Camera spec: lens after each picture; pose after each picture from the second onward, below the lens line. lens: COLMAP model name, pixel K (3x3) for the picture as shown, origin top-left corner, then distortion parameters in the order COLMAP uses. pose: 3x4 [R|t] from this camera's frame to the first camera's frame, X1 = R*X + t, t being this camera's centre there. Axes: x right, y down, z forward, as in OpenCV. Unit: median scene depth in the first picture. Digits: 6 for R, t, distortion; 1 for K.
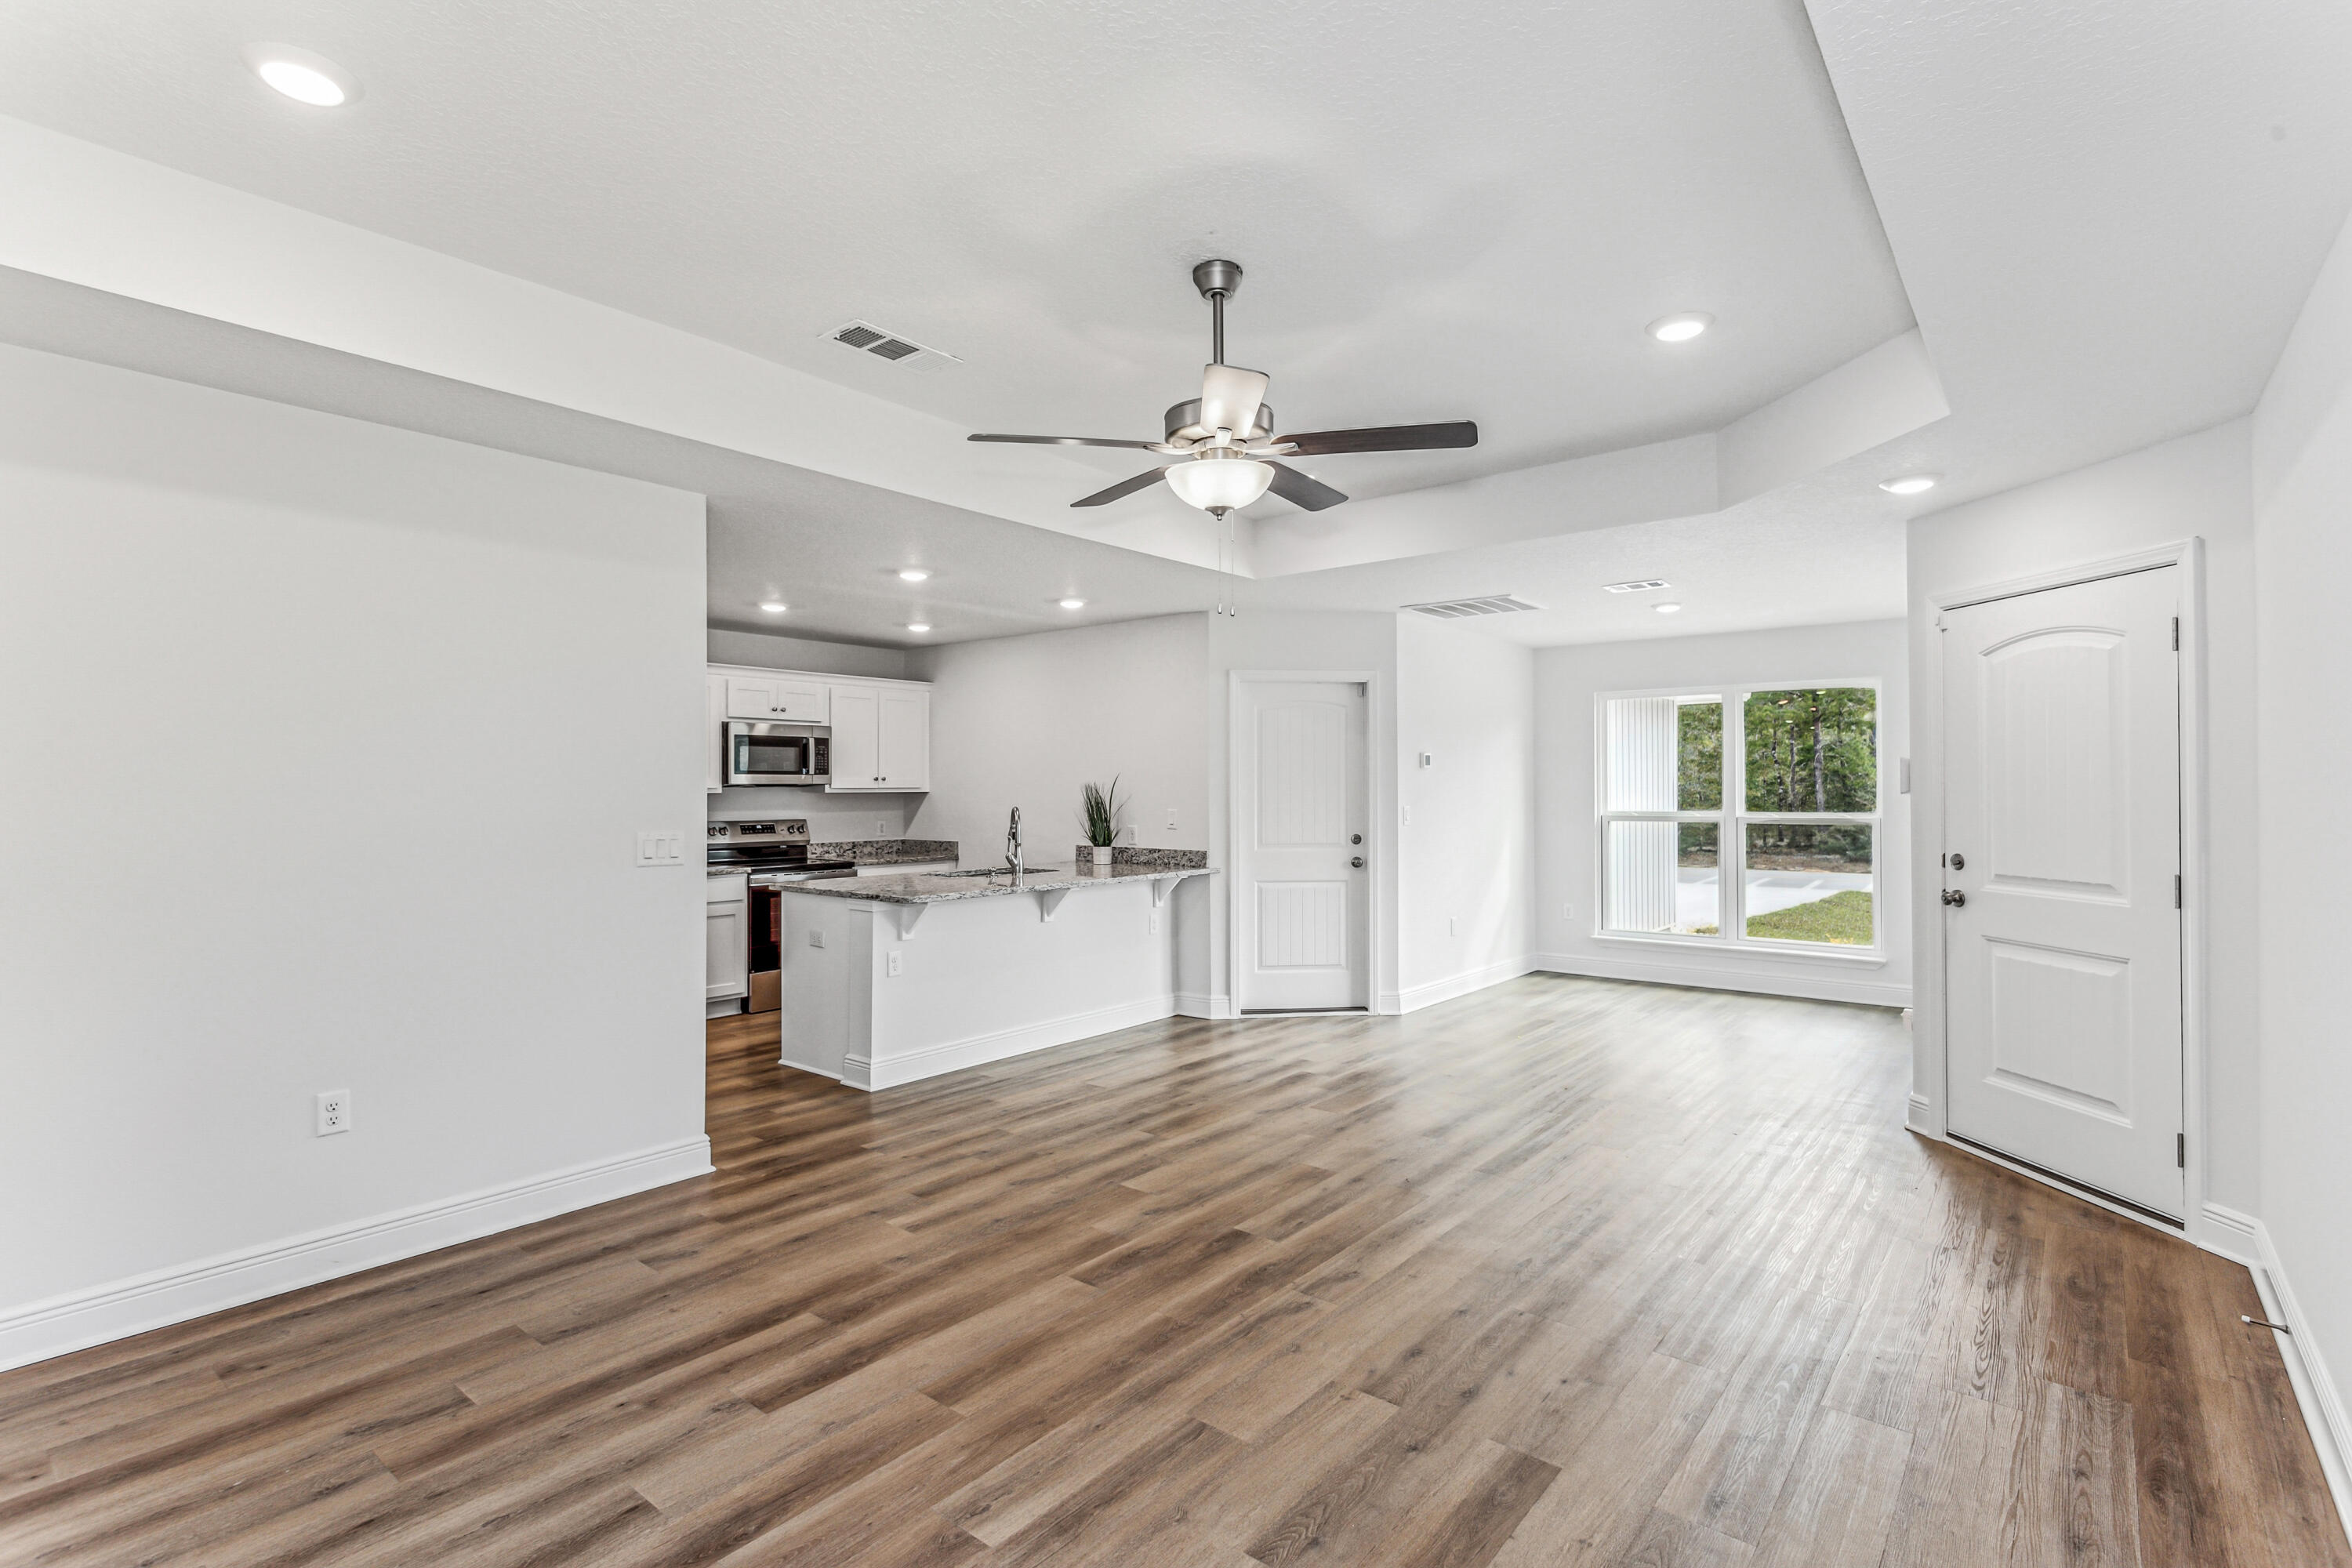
lens RADIAL K [[1125.5, 0, 1148.0], [0, 1125.5, 779.0], [0, 0, 1]] dist [0.000911, 0.000724]
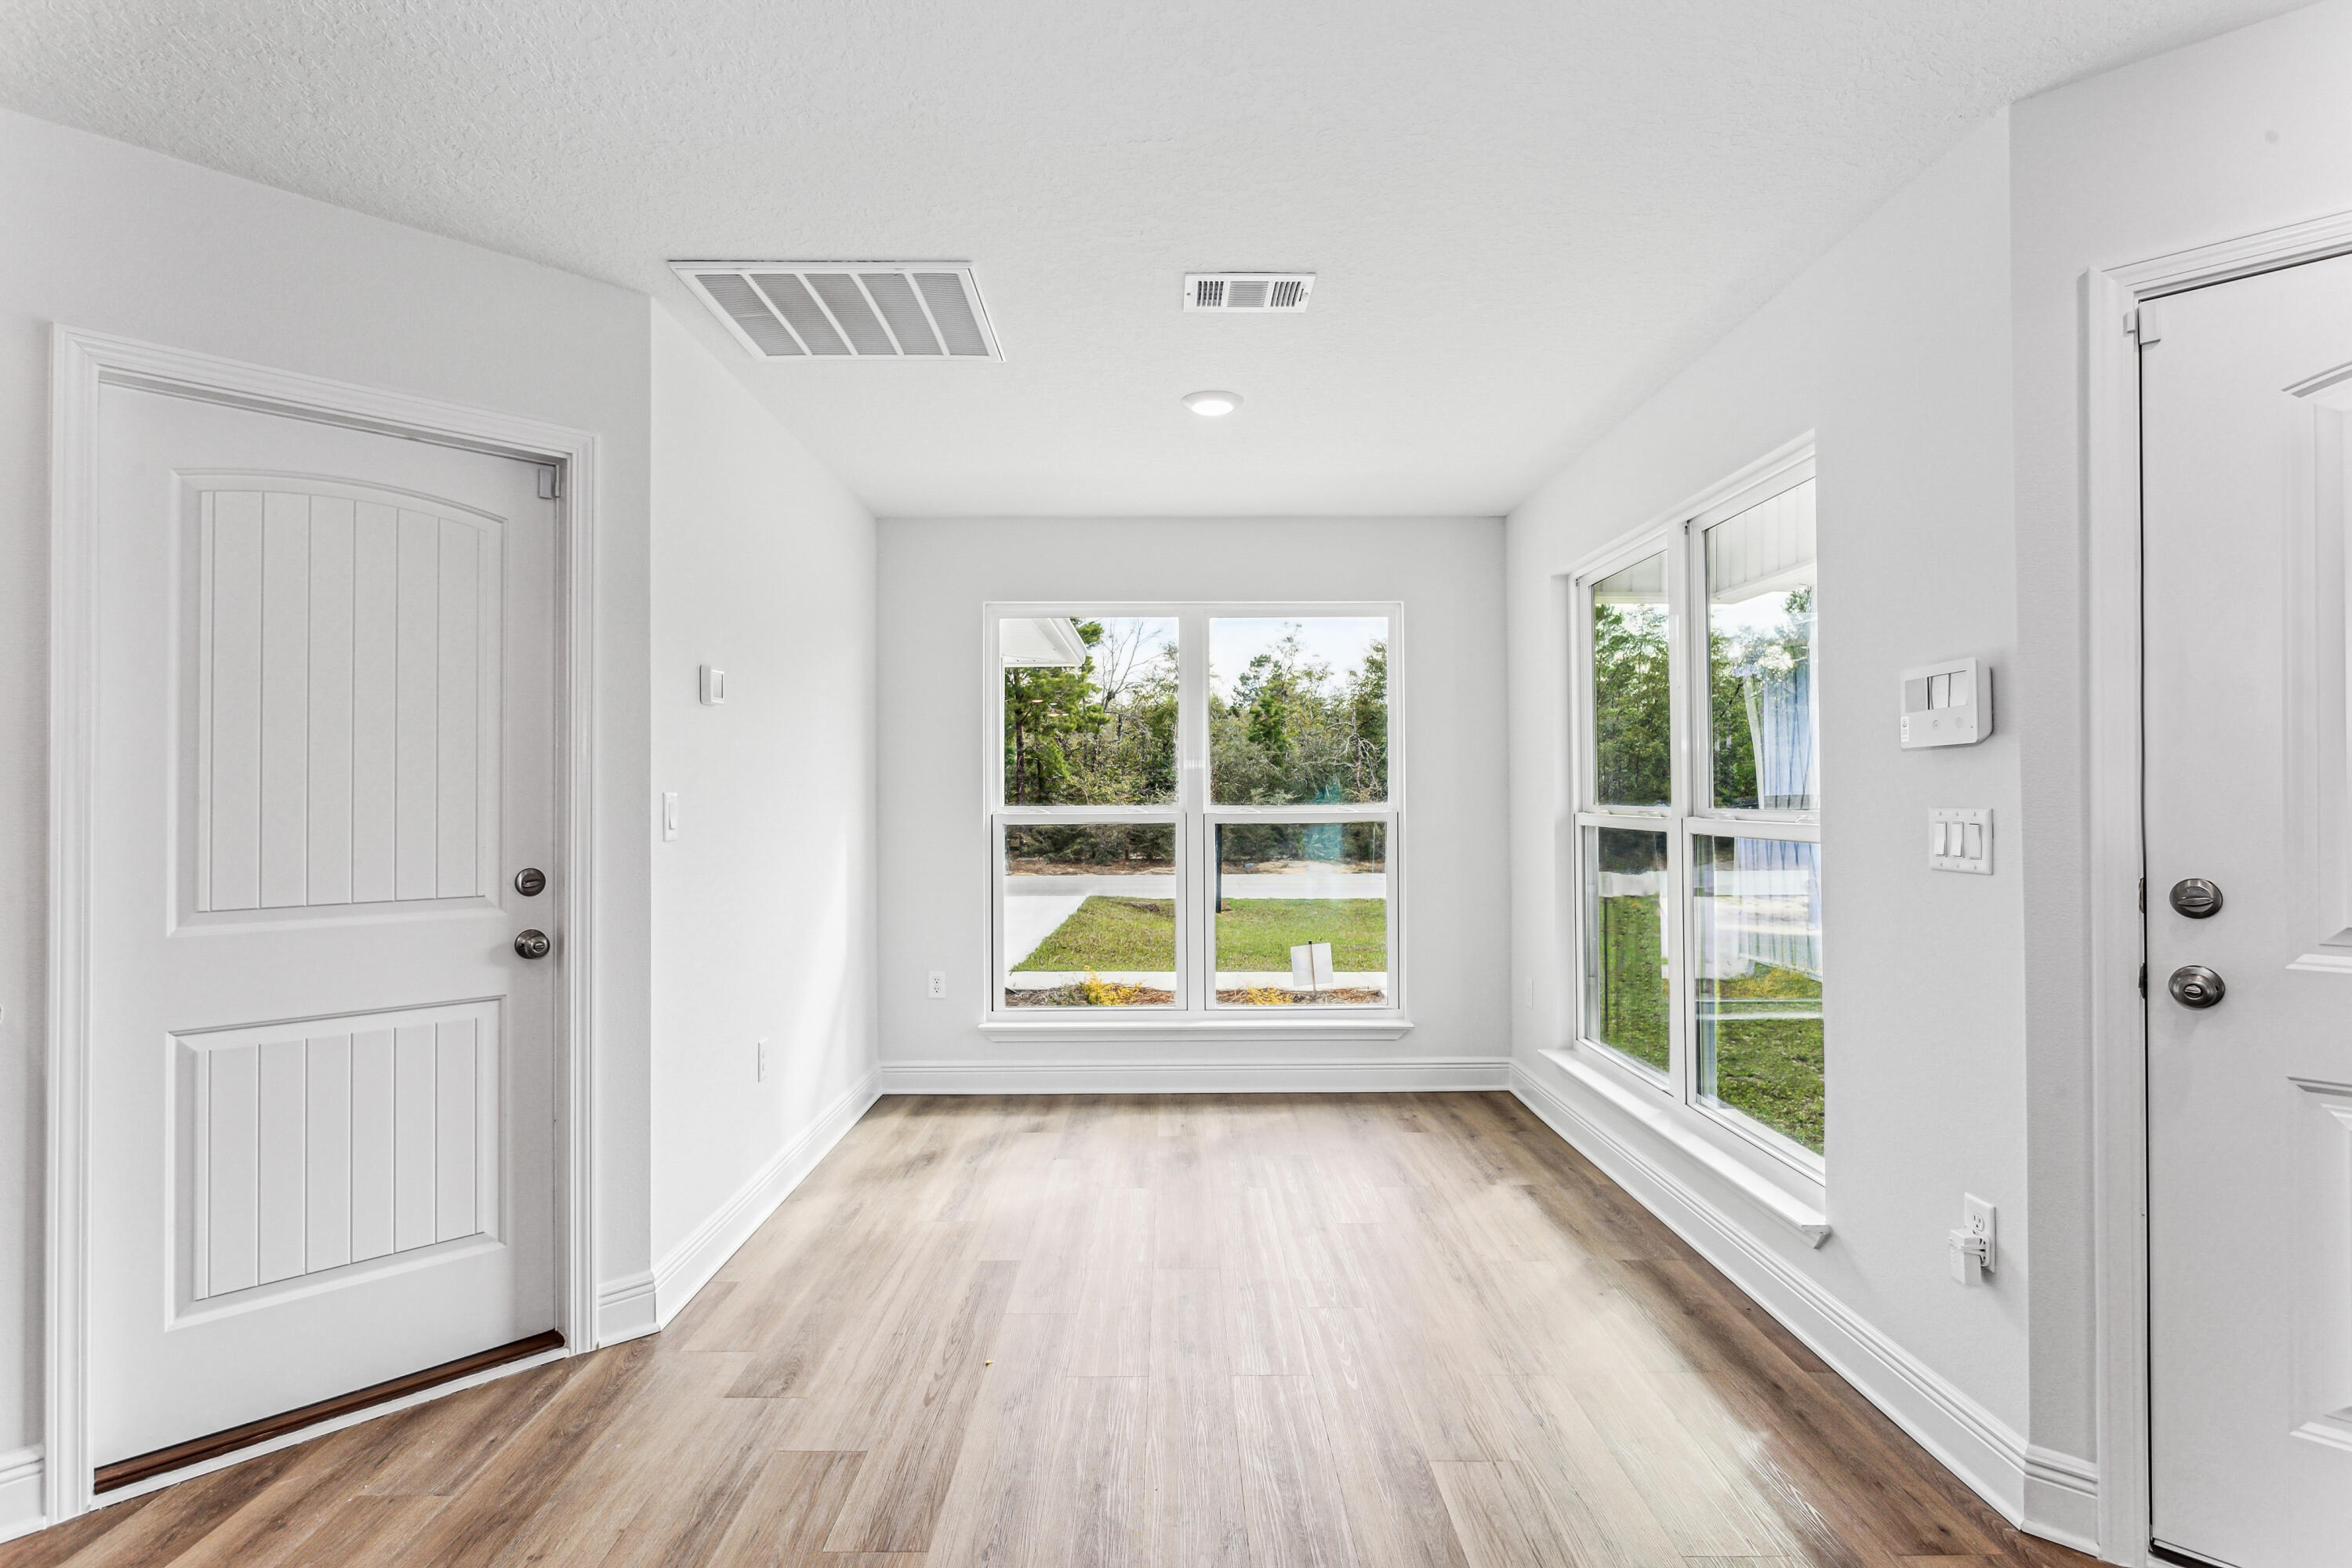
lens RADIAL K [[1172.0, 0, 1168.0], [0, 1172.0, 785.7], [0, 0, 1]] dist [-0.000605, 0.000164]
pose [[0.758681, 0.005705, 0.651438, 0.094040], [-0.006079, 0.999980, -0.001678, 0.021678], [-0.651434, -0.002687, 0.758700, 0.577861]]
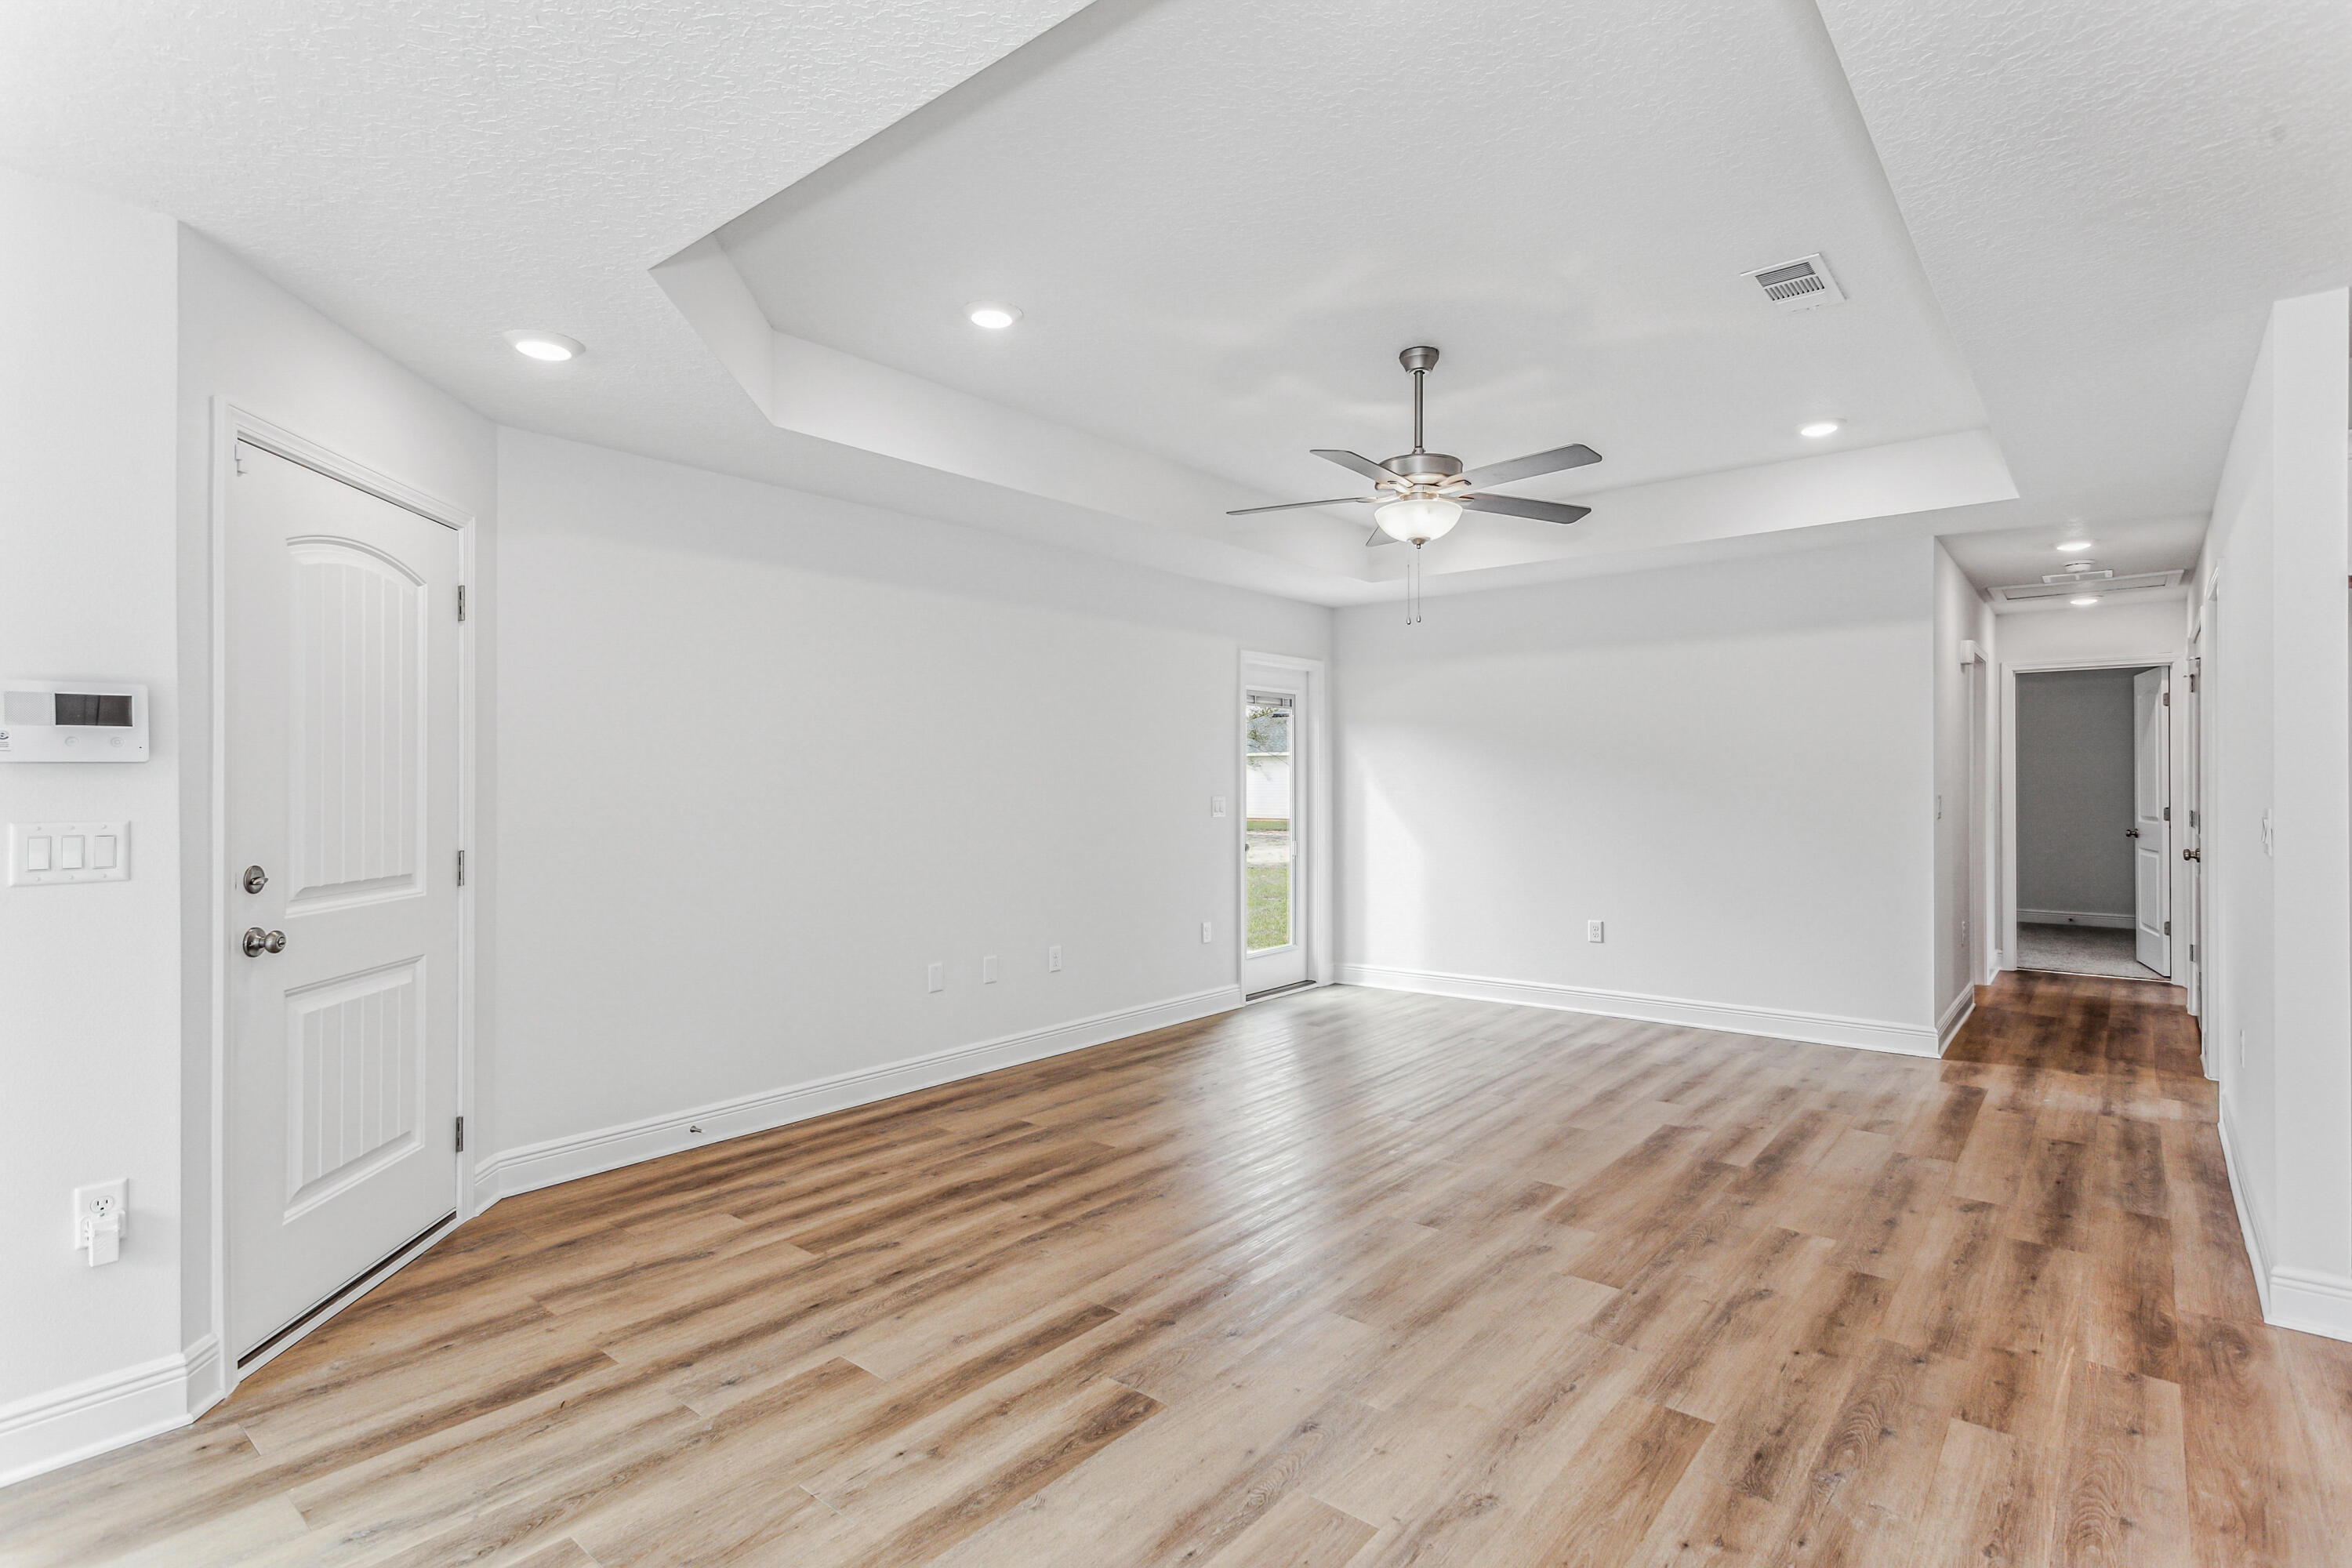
lens RADIAL K [[1125.5, 0, 1177.2], [0, 1125.5, 789.5], [0, 0, 1]] dist [0.000911, 0.000724]
pose [[-0.999919, 0.007398, -0.010357, 0.154788], [0.007419, 0.999970, -0.001991, 0.019587], [0.010342, -0.002067, -0.999944, 0.998900]]
